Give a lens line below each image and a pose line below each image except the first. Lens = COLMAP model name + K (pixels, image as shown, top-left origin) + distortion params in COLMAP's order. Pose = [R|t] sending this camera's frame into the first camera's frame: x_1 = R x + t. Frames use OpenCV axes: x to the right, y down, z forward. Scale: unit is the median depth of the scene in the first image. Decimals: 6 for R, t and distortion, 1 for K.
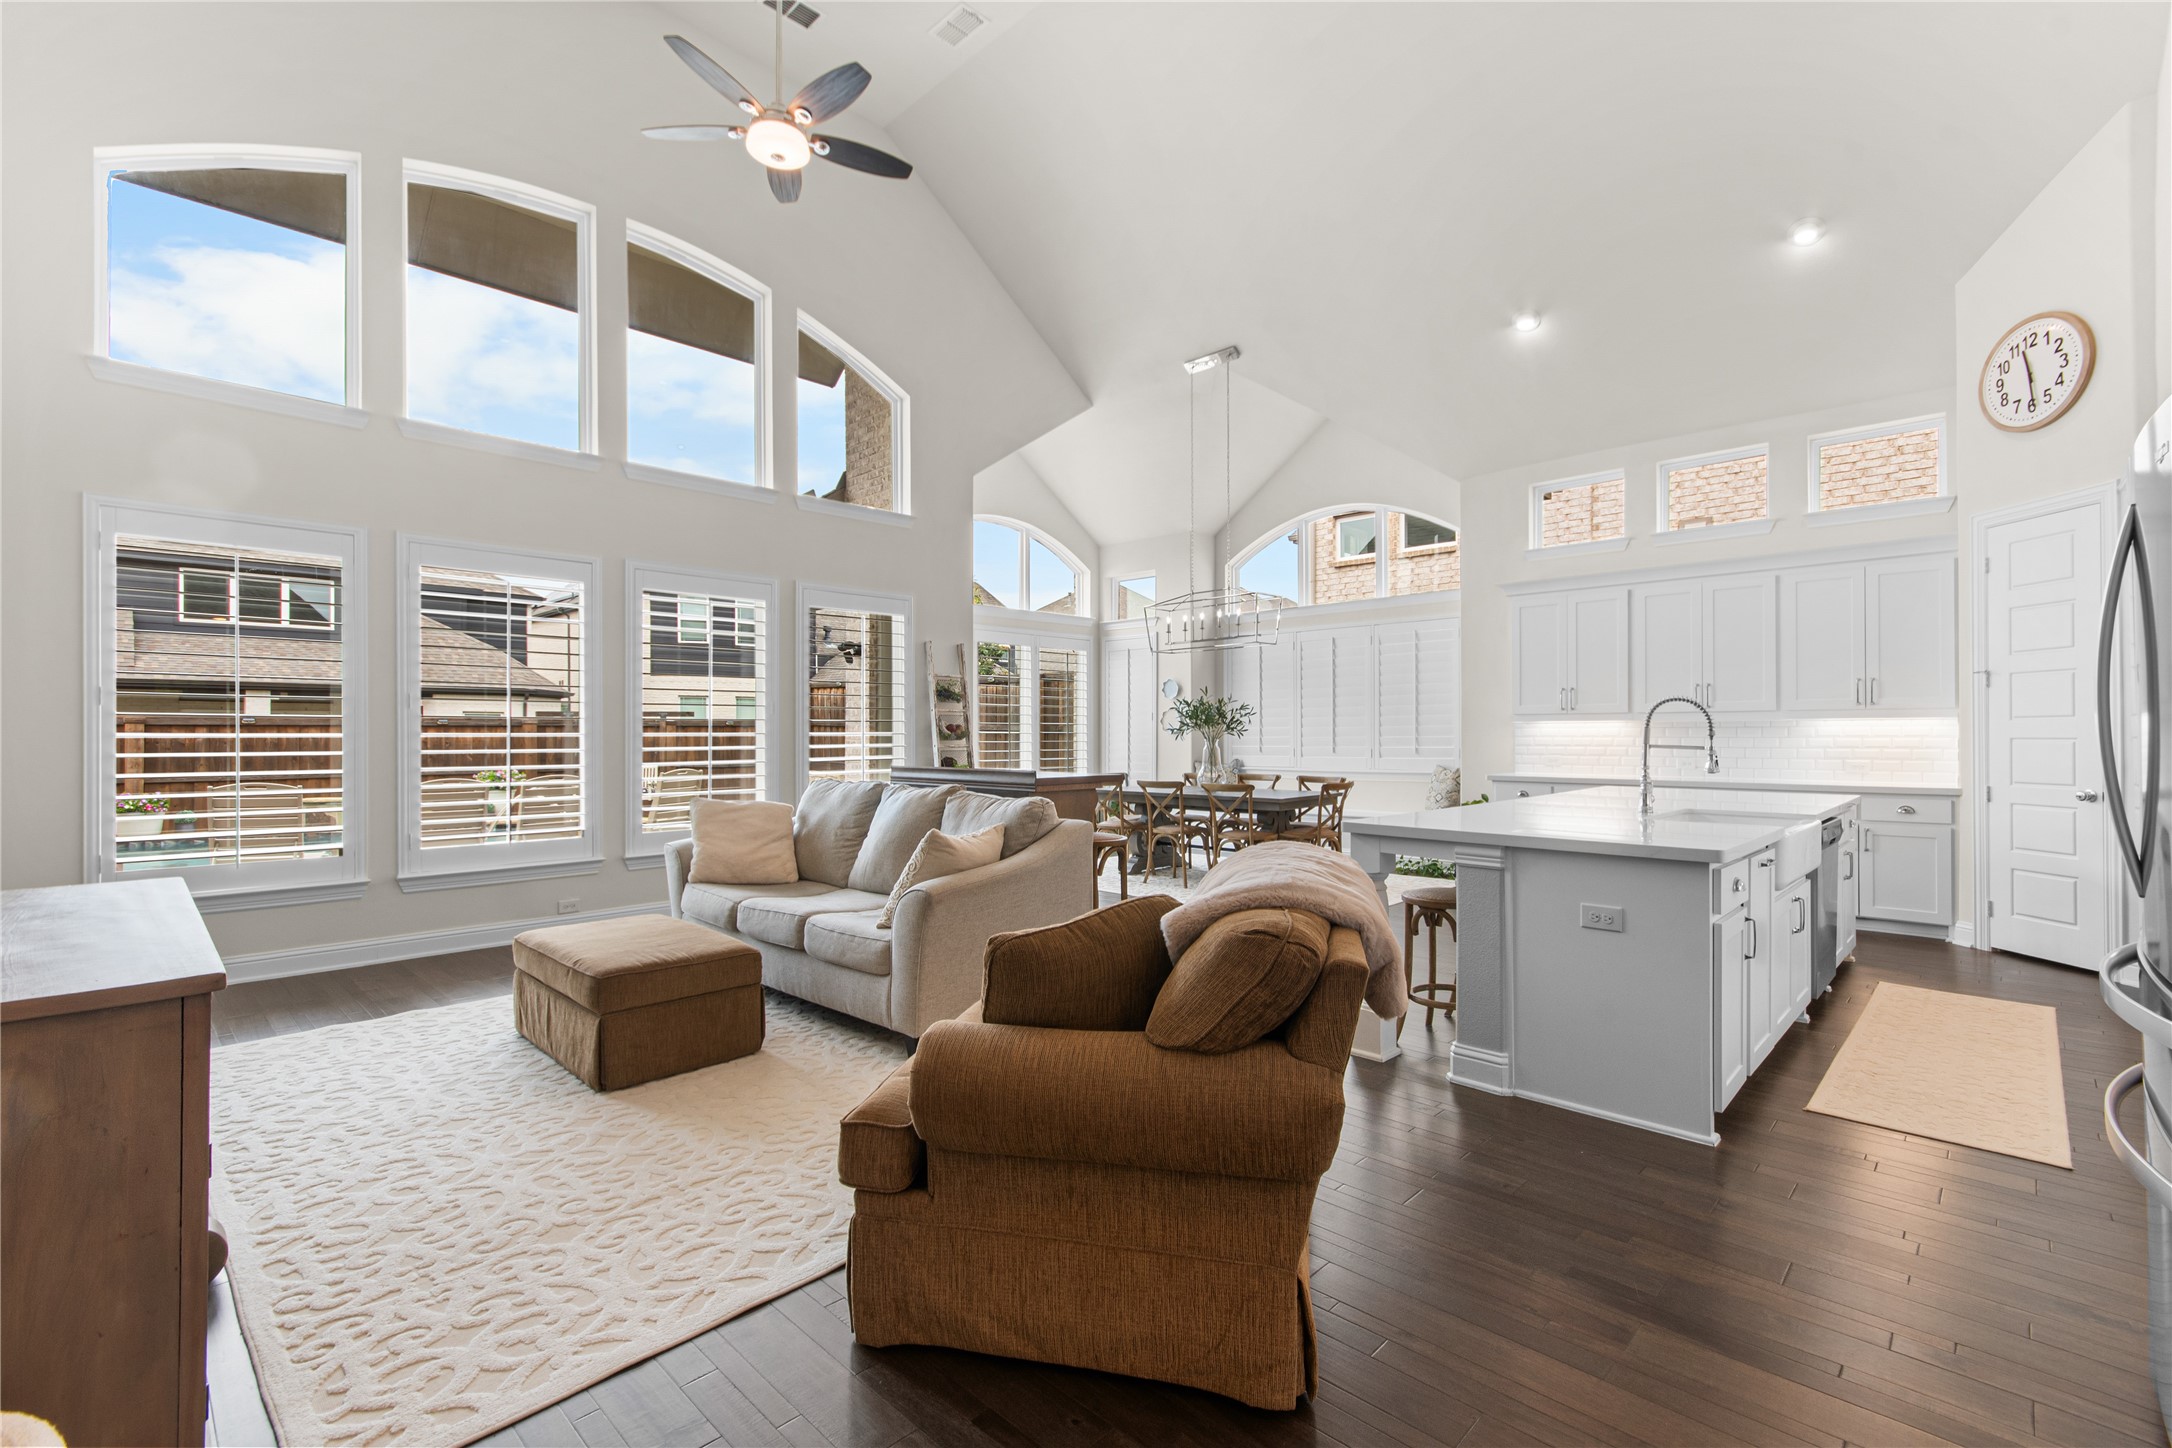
lens RADIAL K [[964.9, 0, 1077.3], [0, 964.9, 729.4], [0, 0, 1]] dist [0.008982, -0.000471]
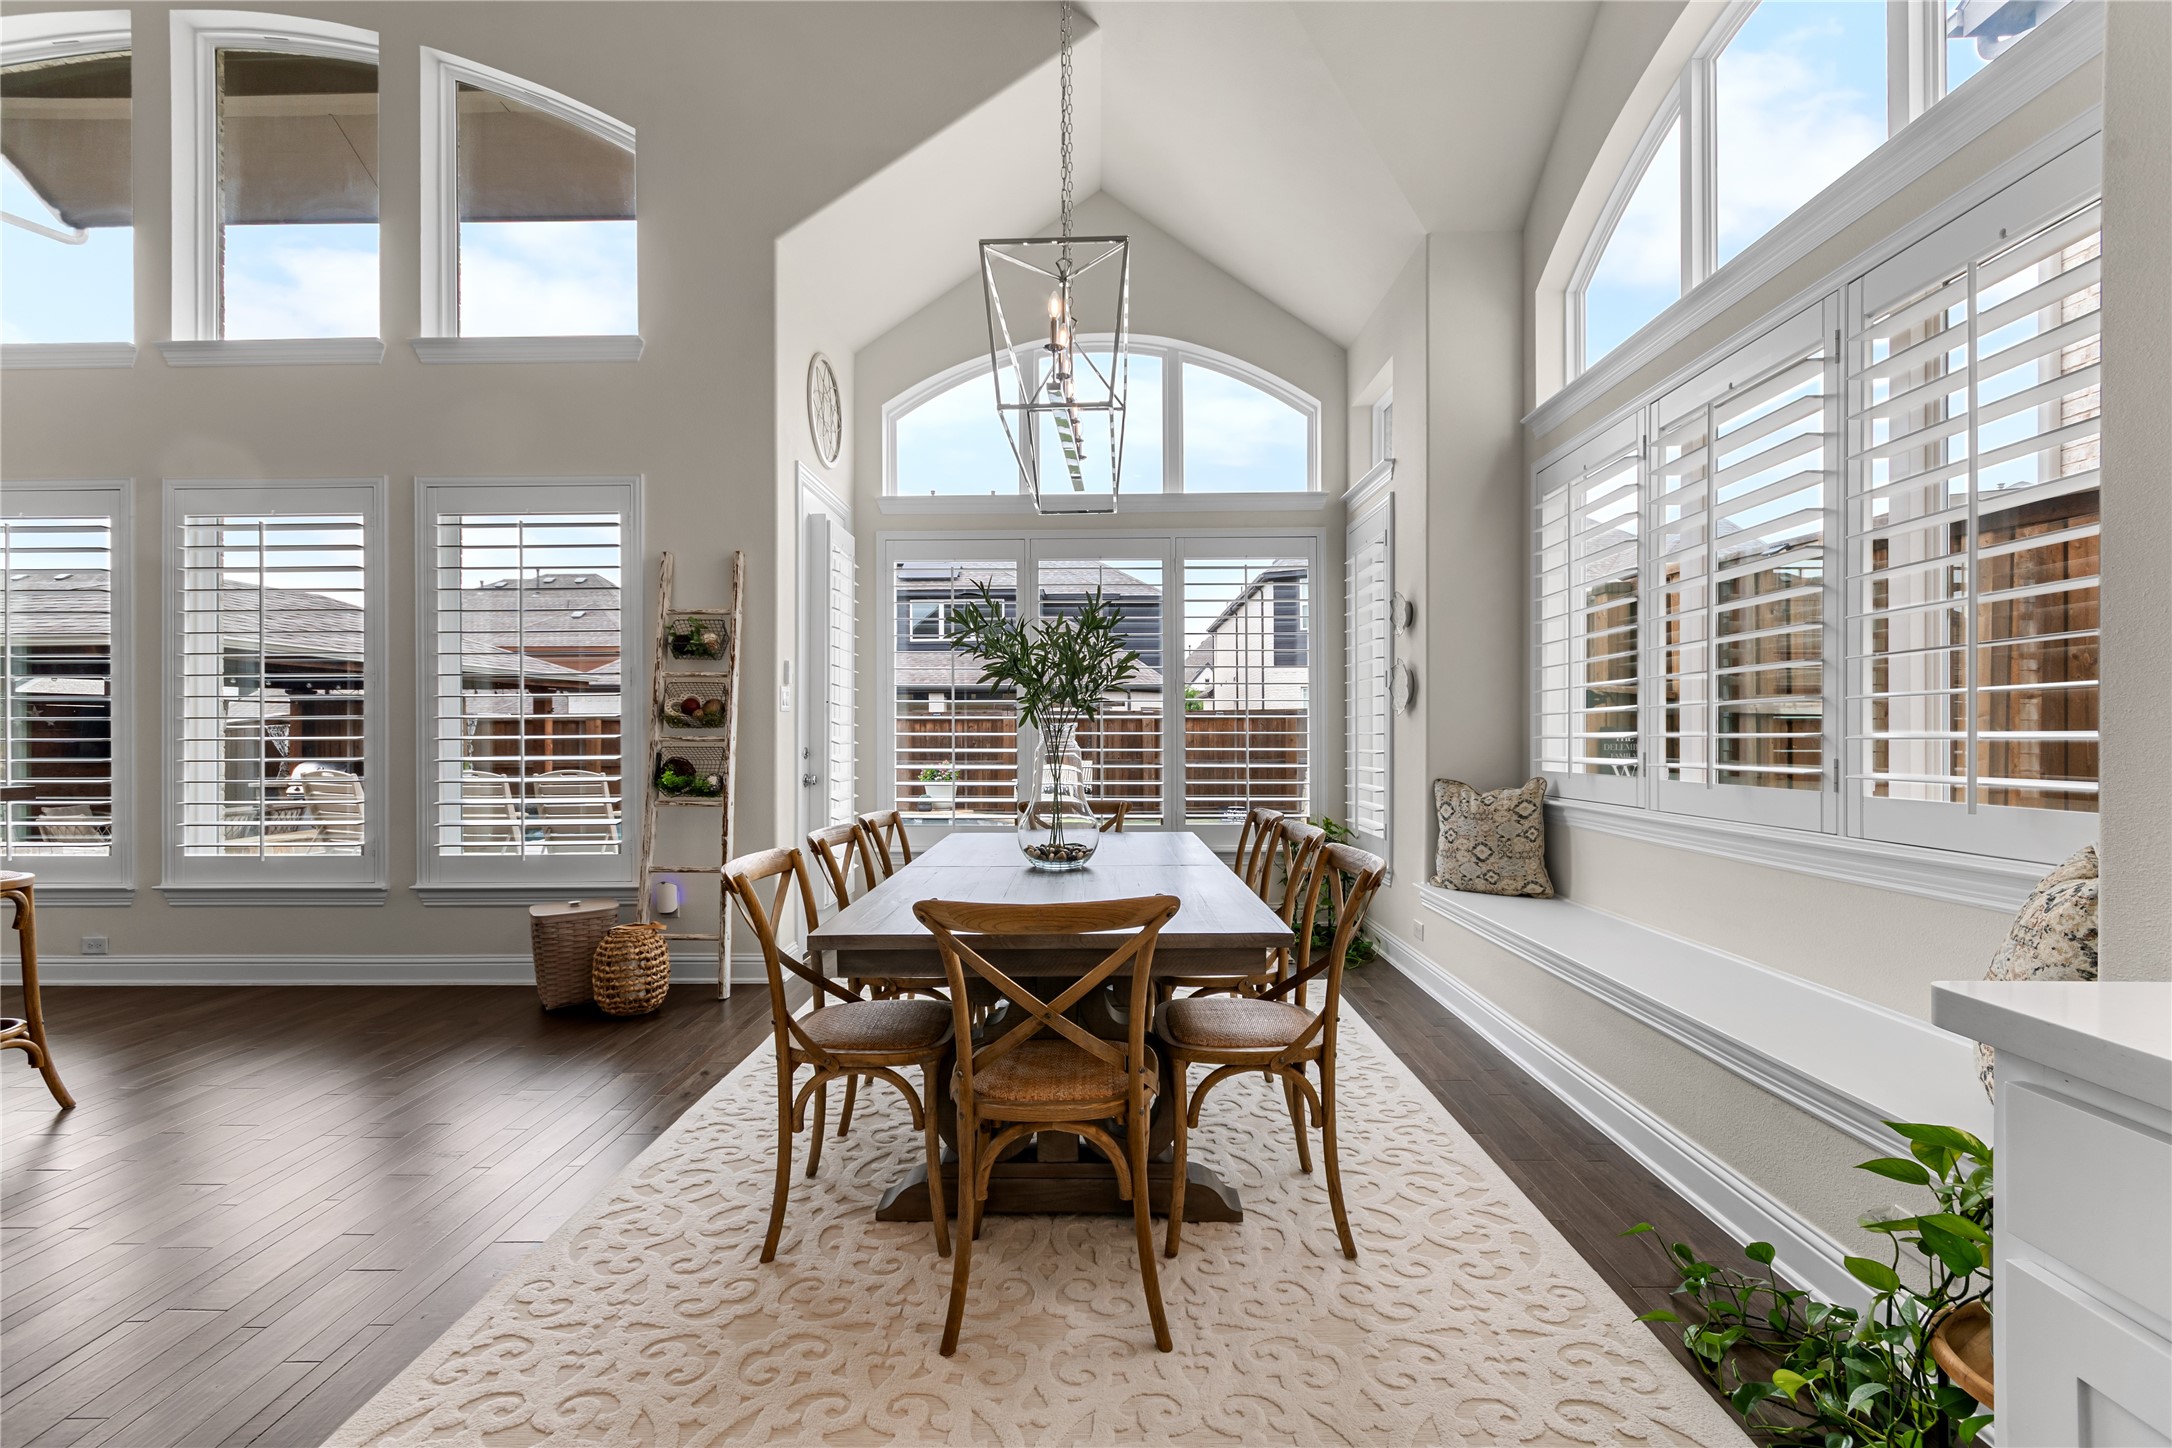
lens RADIAL K [[964.9, 0, 1081.2], [0, 964.9, 731.9], [0, 0, 1]] dist [0.008982, -0.000471]
pose [[0.693358, -0.002135, -0.720590, 0.147410], [0.005782, 0.999980, 0.002601, 0.003602], [0.720570, -0.005969, 0.693357, 0.300707]]
